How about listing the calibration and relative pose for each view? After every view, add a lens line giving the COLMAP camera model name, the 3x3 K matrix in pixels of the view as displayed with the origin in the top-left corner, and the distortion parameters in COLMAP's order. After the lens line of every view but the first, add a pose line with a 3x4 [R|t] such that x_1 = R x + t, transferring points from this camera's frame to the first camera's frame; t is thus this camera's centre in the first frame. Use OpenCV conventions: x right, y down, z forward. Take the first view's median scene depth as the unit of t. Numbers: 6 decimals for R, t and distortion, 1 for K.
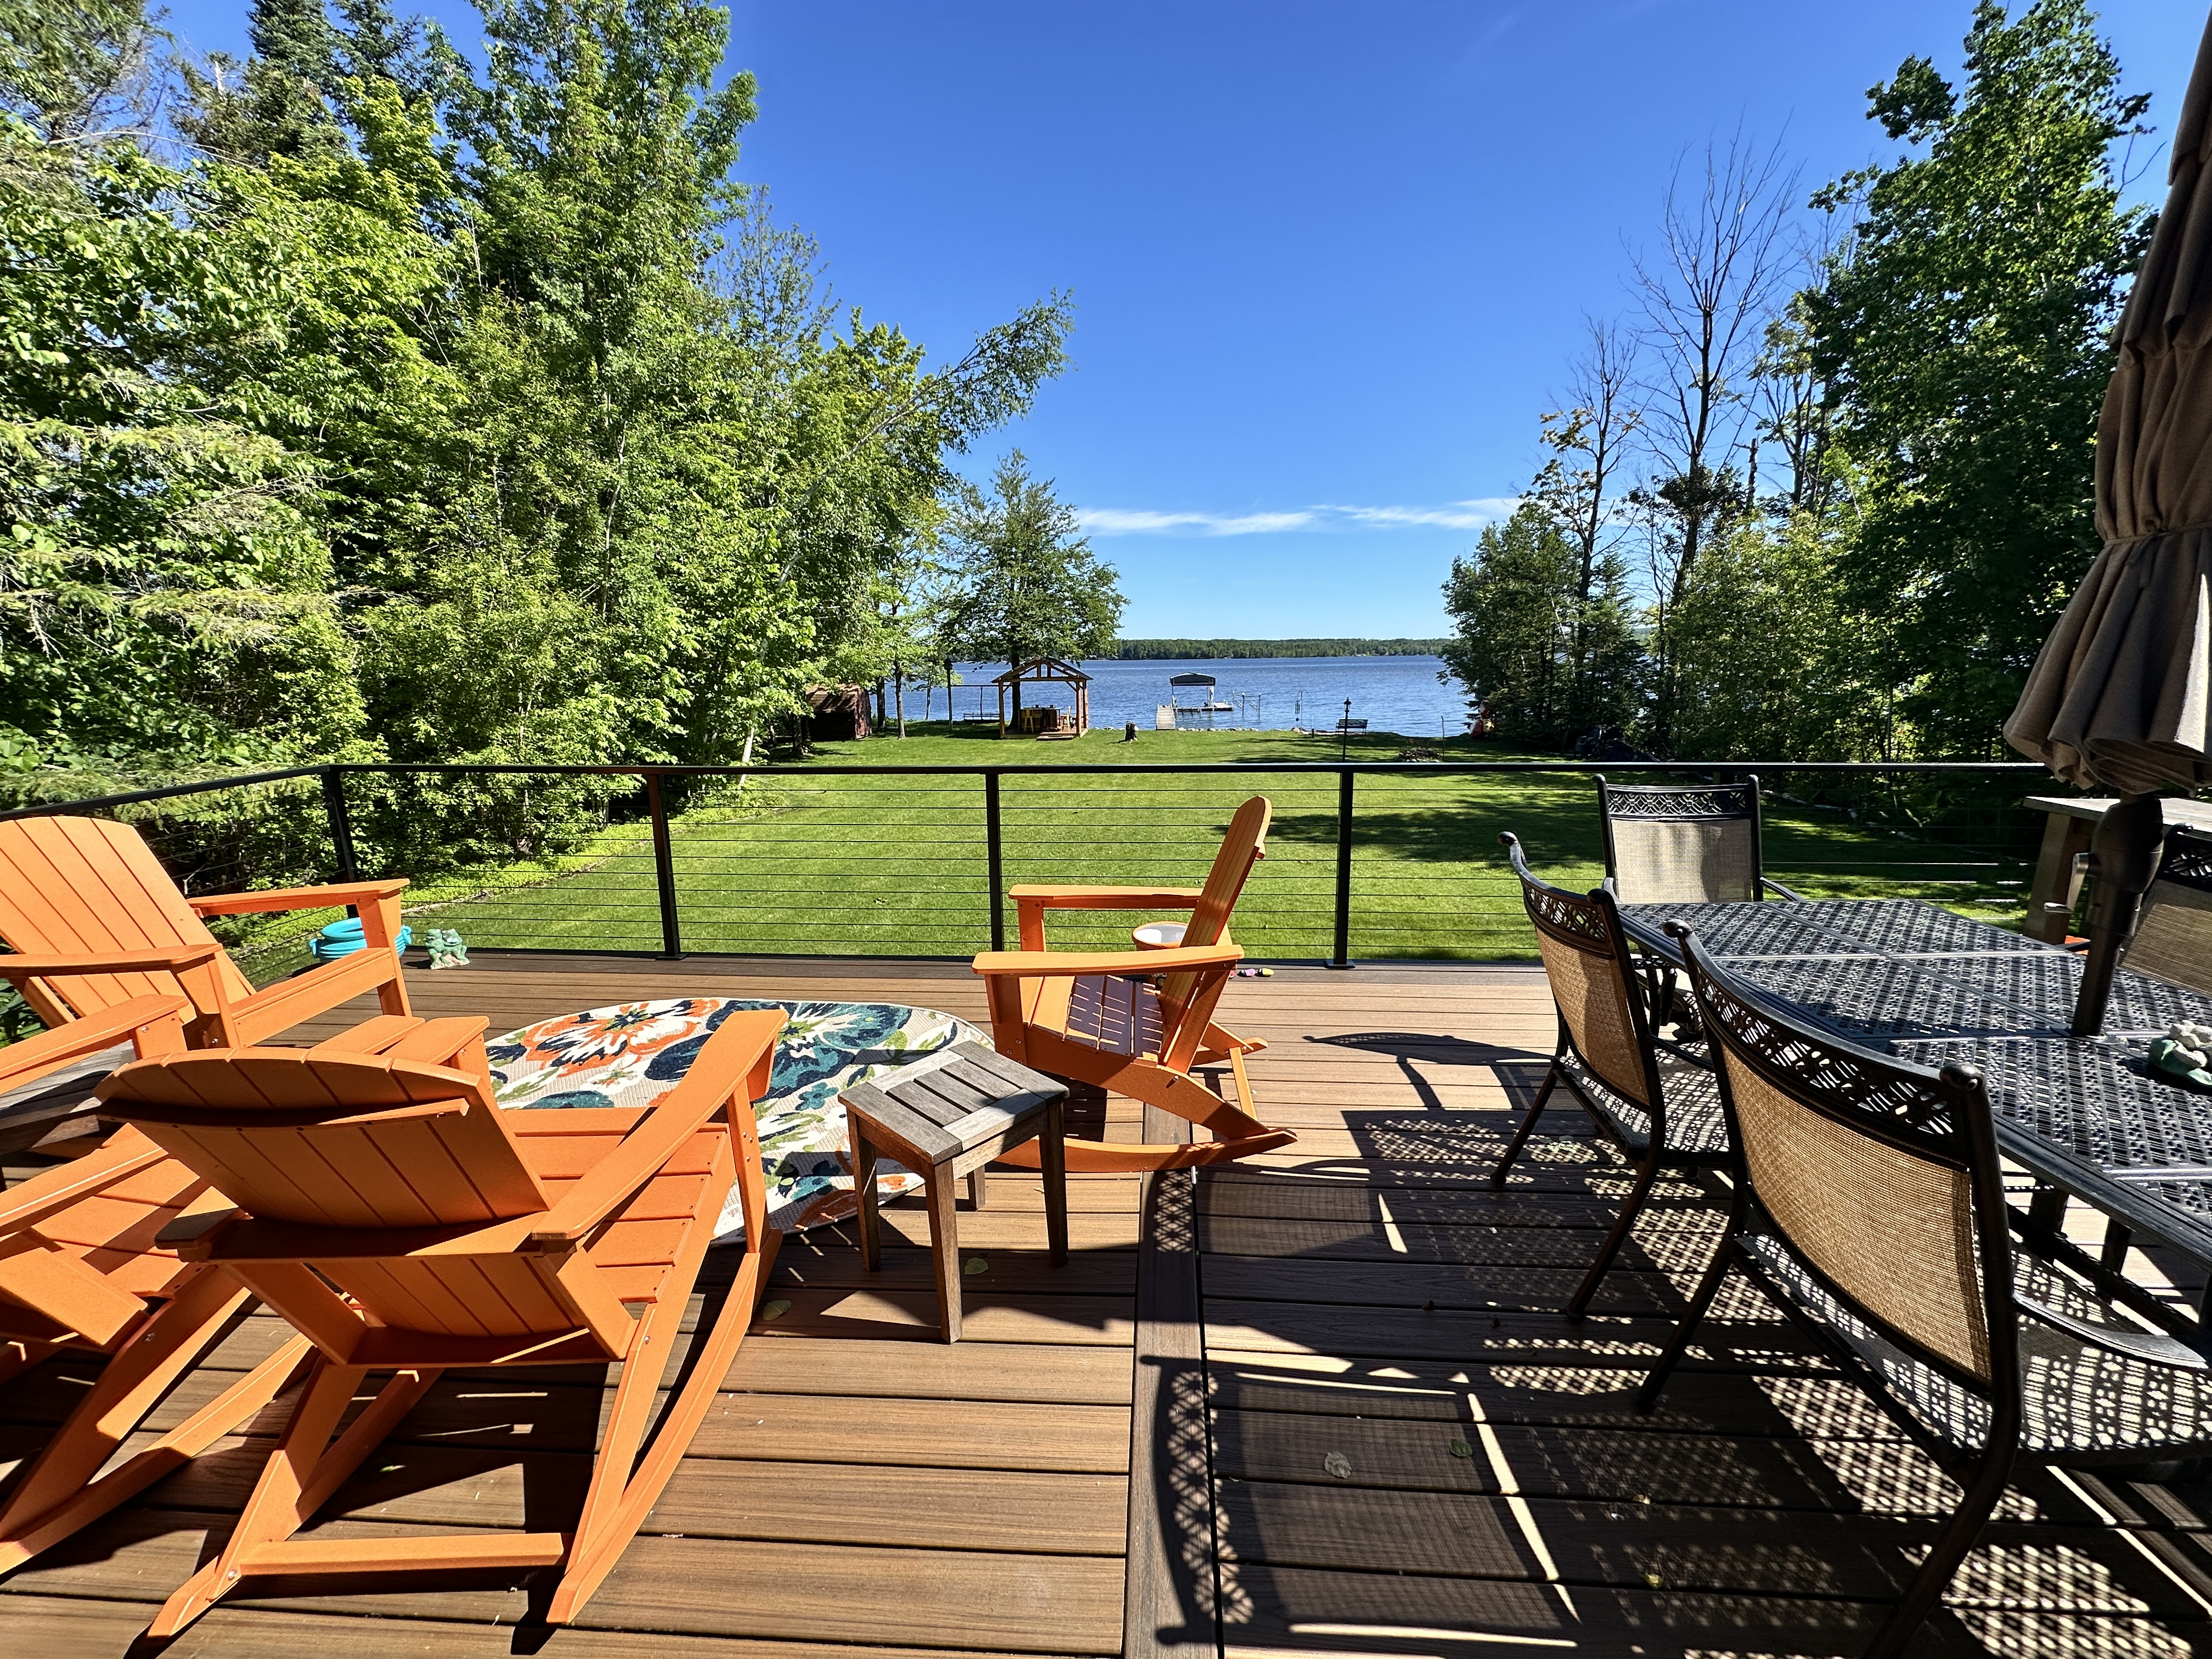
lens RADIAL K [[887.4, 0, 1111.3], [0, 887.4, 826.8], [0, 0, 1]] dist [0.000364, -0.000293]
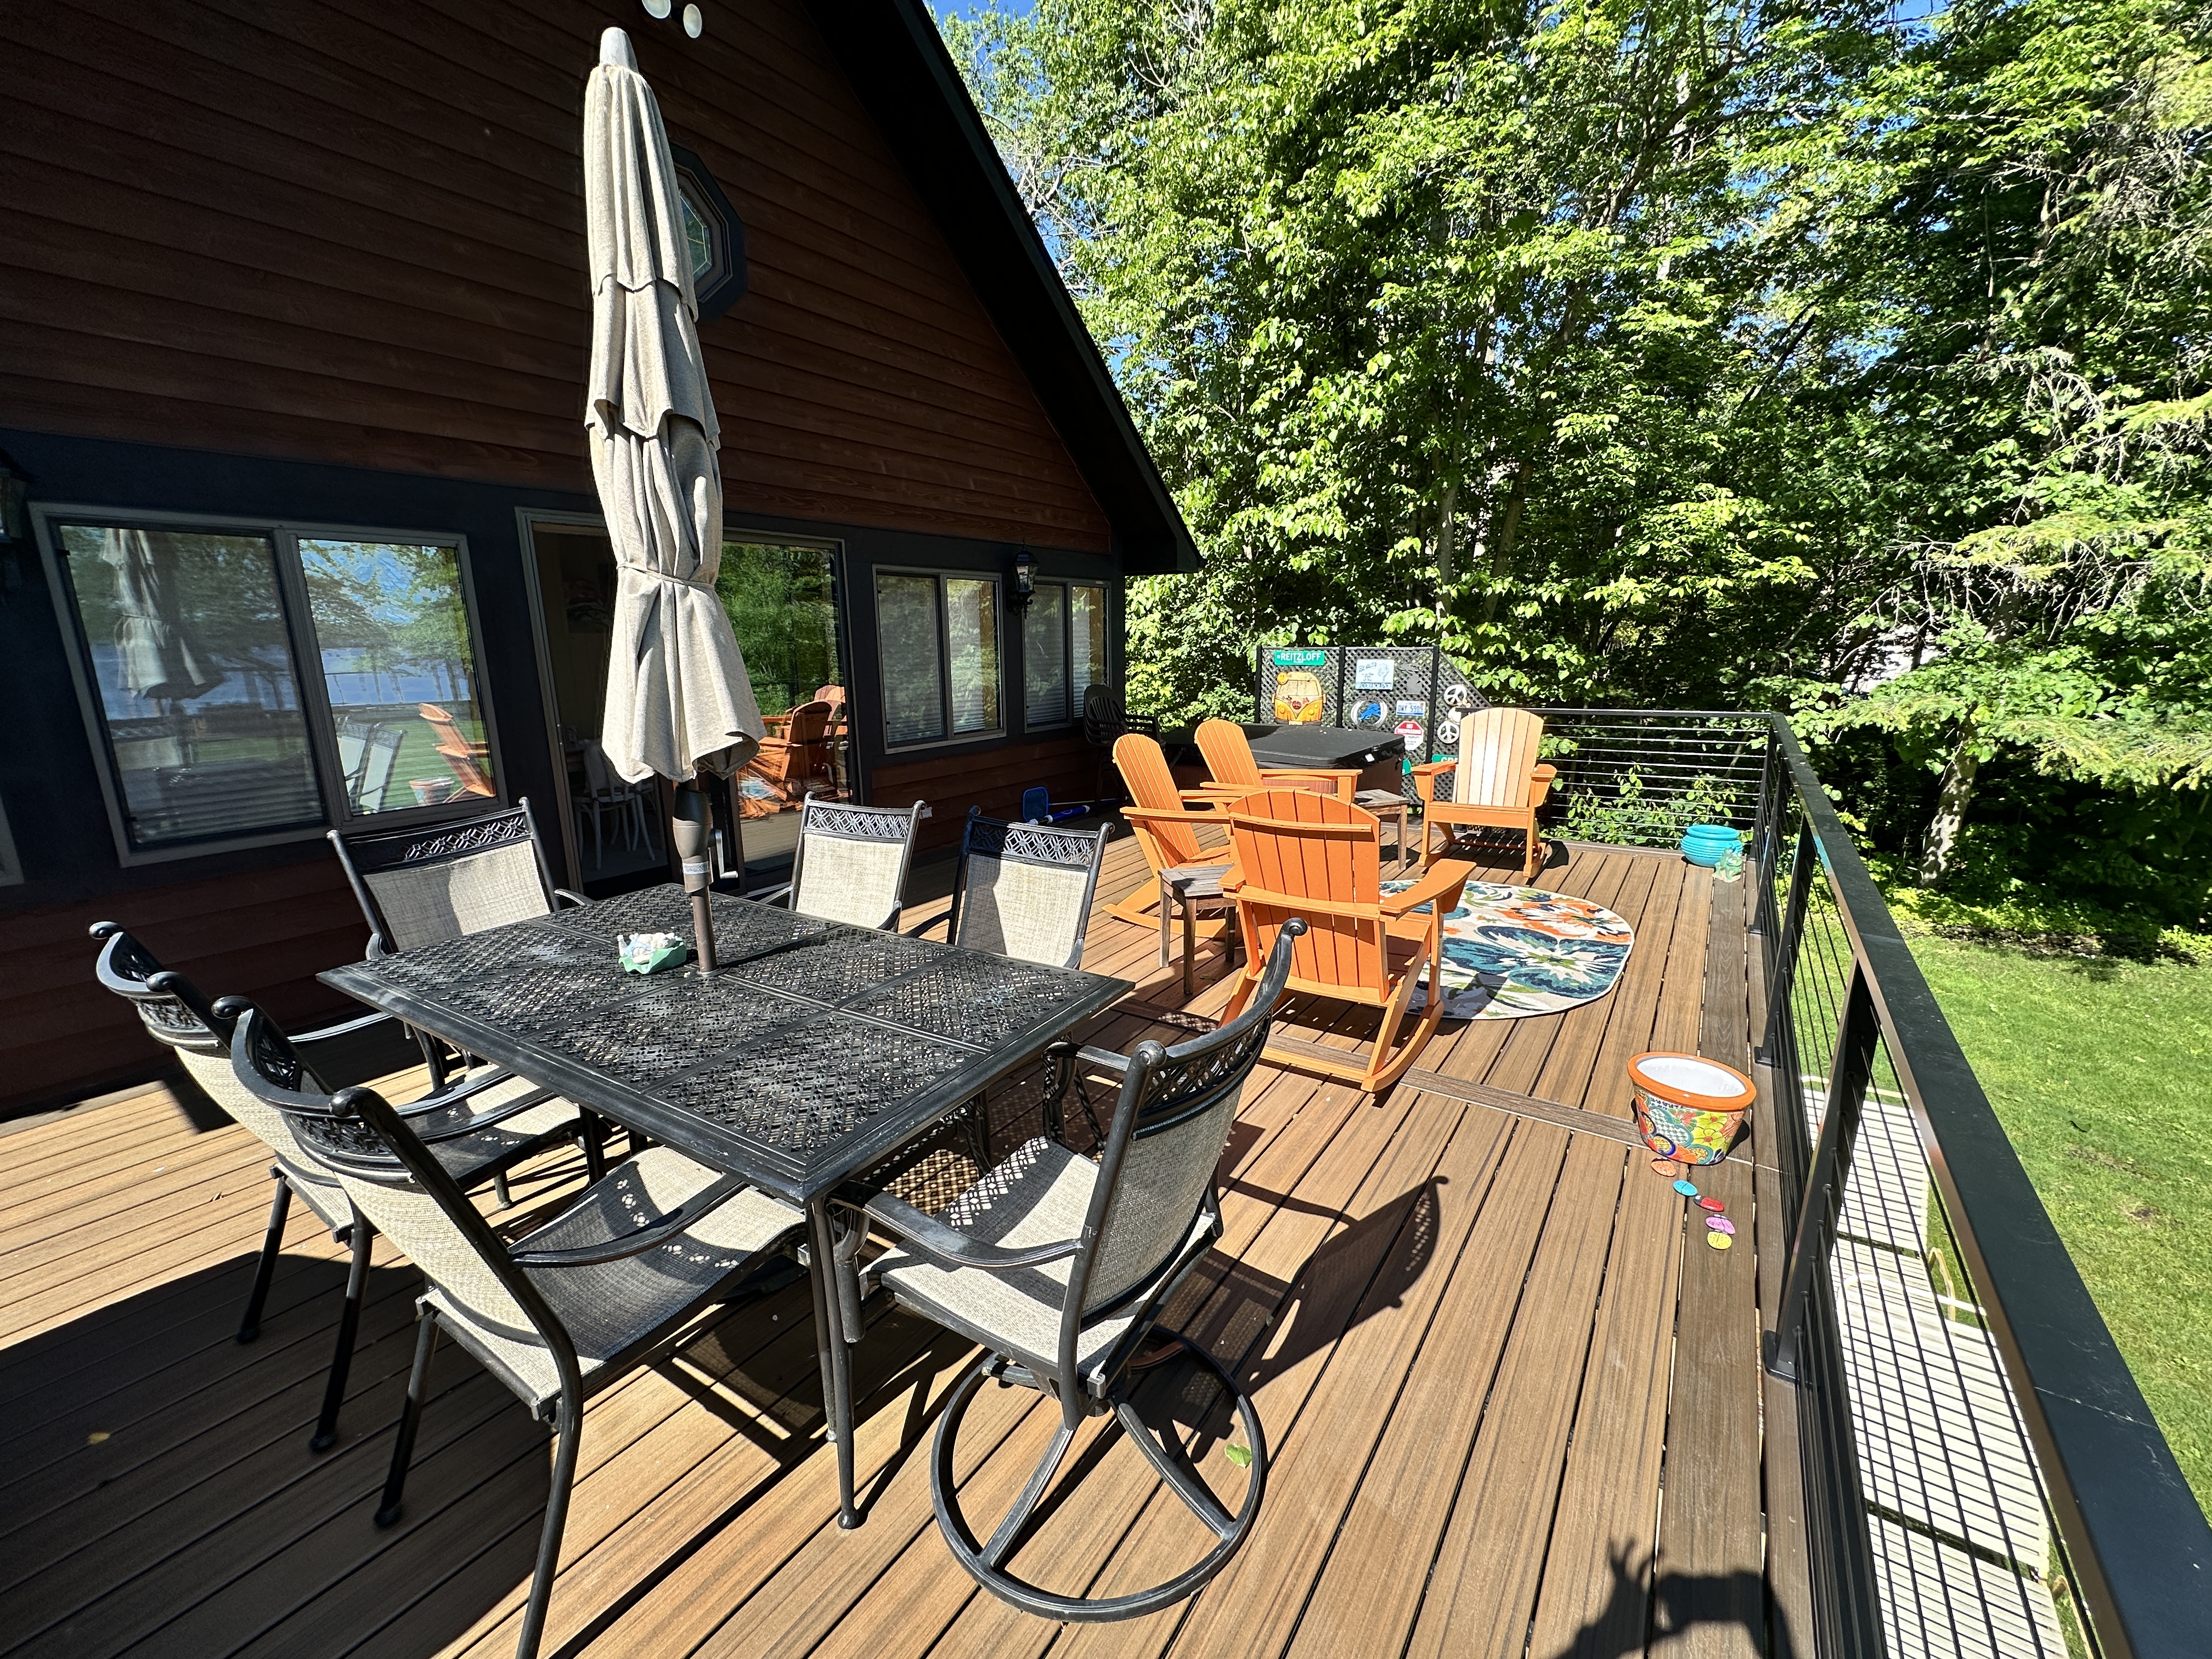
lens RADIAL K [[887.4, 0, 1109.1], [0, 887.4, 829.0], [0, 0, 1]] dist [0.000364, -0.000293]
pose [[-0.518729, 0.203644, -0.830331, 0.447921], [-0.145652, 0.935968, 0.320545, -0.113429], [0.842440, 0.287215, -0.455853, 0.494772]]
